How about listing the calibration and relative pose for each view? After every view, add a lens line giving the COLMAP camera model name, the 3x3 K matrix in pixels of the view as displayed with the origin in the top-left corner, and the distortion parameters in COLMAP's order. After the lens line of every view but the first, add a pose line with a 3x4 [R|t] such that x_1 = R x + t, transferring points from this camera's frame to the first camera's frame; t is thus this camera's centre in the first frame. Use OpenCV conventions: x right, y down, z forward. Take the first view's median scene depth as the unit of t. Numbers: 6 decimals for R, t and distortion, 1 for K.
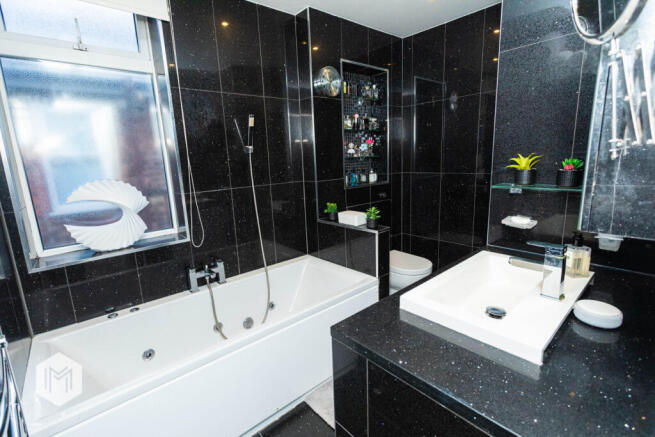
lens RADIAL K [[307.6, 0, 327.9], [0, 307.6, 218.2], [0, 0, 1]] dist [0.001249, 0.000292]
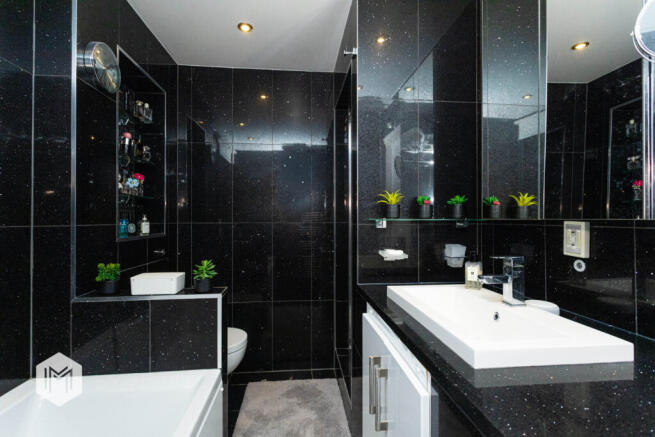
lens RADIAL K [[307.6, 0, 326.2], [0, 307.6, 217.1], [0, 0, 1]] dist [0.001249, 0.000292]
pose [[0.584709, 0.046246, 0.809924, -0.214595], [0.139664, 0.977729, -0.156655, 0.012370], [-0.799130, 0.204715, 0.565228, 0.340245]]
